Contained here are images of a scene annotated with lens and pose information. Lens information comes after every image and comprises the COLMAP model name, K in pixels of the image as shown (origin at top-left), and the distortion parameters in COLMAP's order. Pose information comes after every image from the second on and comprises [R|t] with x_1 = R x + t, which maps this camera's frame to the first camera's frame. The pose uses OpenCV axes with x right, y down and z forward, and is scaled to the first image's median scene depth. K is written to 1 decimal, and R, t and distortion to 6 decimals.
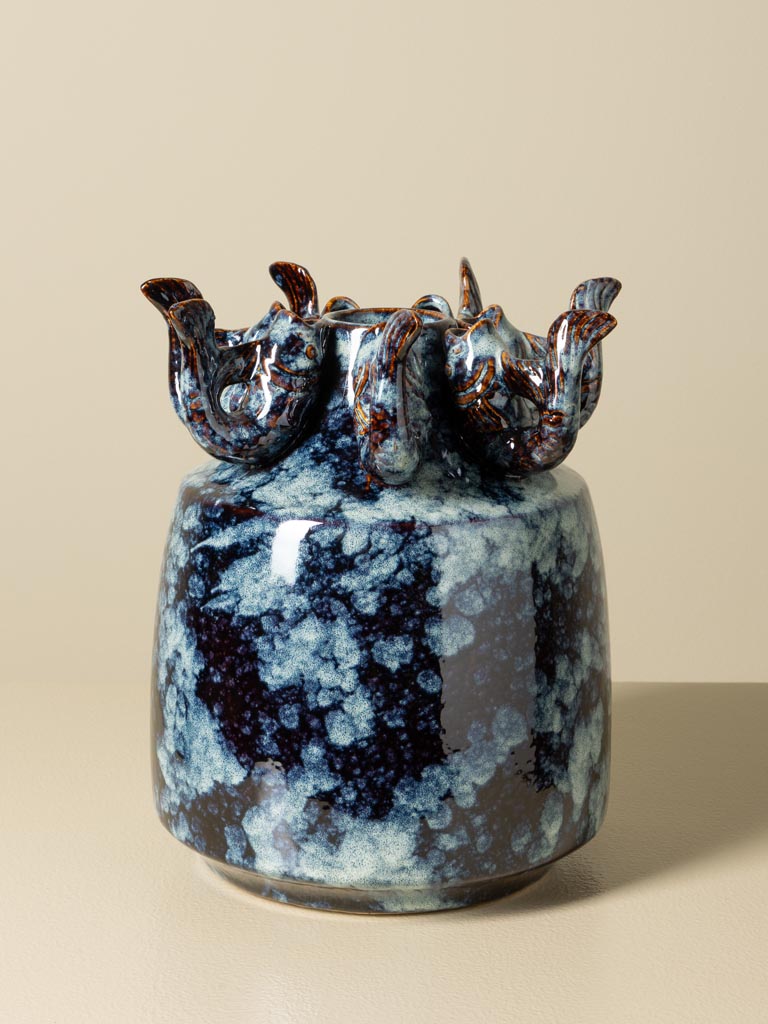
lens RADIAL K [[2675.2, 0, 383.7], [0, 2675.2, 410.0], [0, 0, 1]] dist [0.092788, -0.130130]
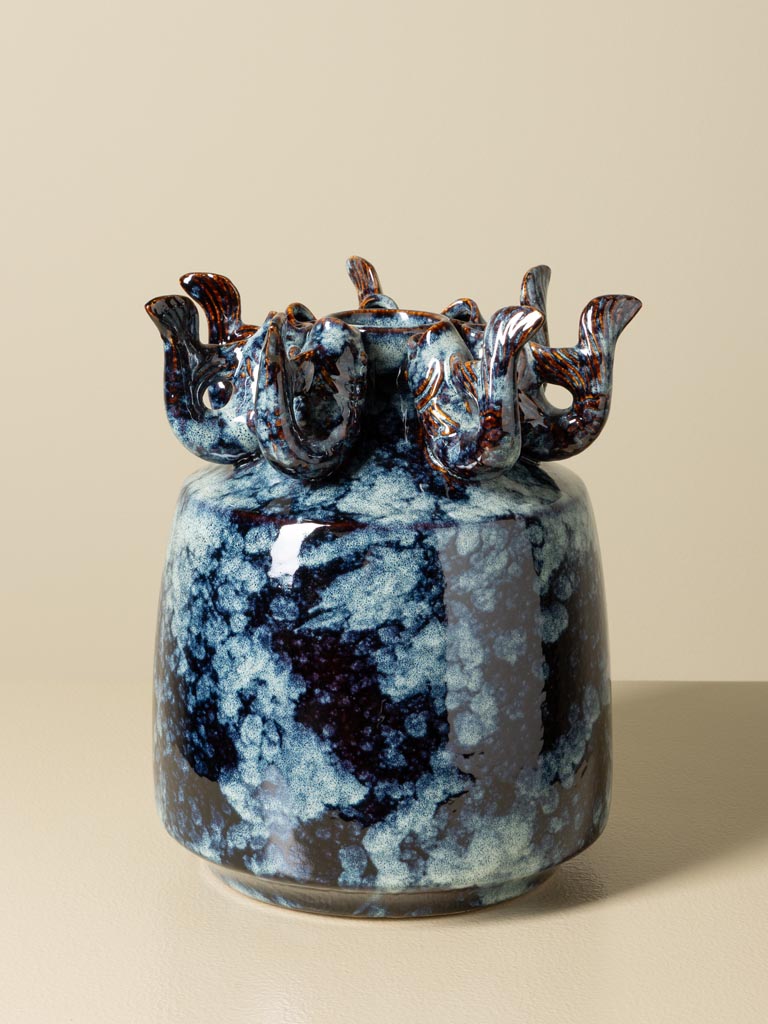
lens RADIAL K [[2675.2, 0, 383.7], [0, 2675.2, 410.0], [0, 0, 1]] dist [0.092788, -0.130130]
pose [[0.867126, -0.091840, 0.489548, -0.515178], [0.090735, 0.995534, 0.026048, -0.028181], [-0.489755, 0.021832, 0.871587, 0.139743]]
